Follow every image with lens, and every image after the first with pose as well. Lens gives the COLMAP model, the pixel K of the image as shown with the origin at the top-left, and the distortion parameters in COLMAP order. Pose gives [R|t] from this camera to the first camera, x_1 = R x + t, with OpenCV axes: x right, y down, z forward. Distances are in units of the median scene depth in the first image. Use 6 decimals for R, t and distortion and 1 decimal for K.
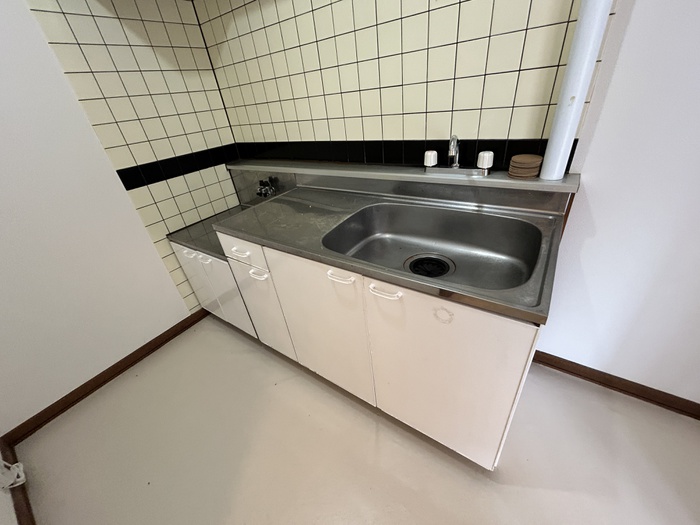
lens RADIAL K [[280.3, 0, 350.0], [0, 280.3, 262.5], [0, 0, 1]] dist [-0.010935, 0.004450]
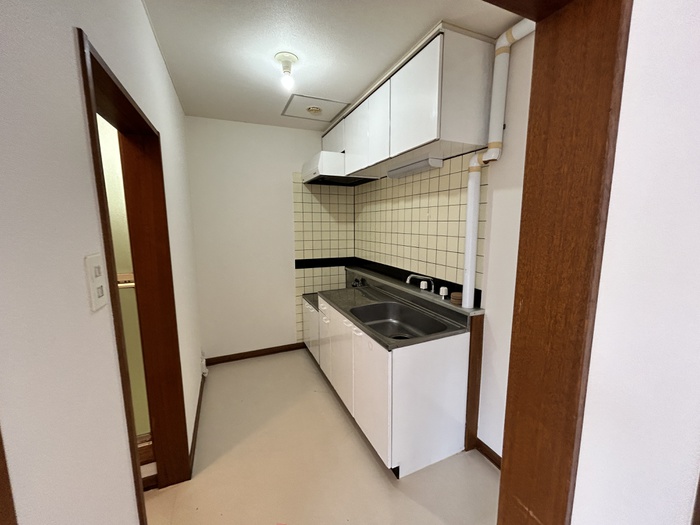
lens RADIAL K [[280.3, 0, 350.0], [0, 280.3, 262.5], [0, 0, 1]] dist [-0.010935, 0.004450]
pose [[0.845442, 0.181494, -0.502282, 0.609802], [-0.355461, 0.893140, -0.275586, 0.137268], [0.398591, 0.411534, 0.819612, -0.596082]]
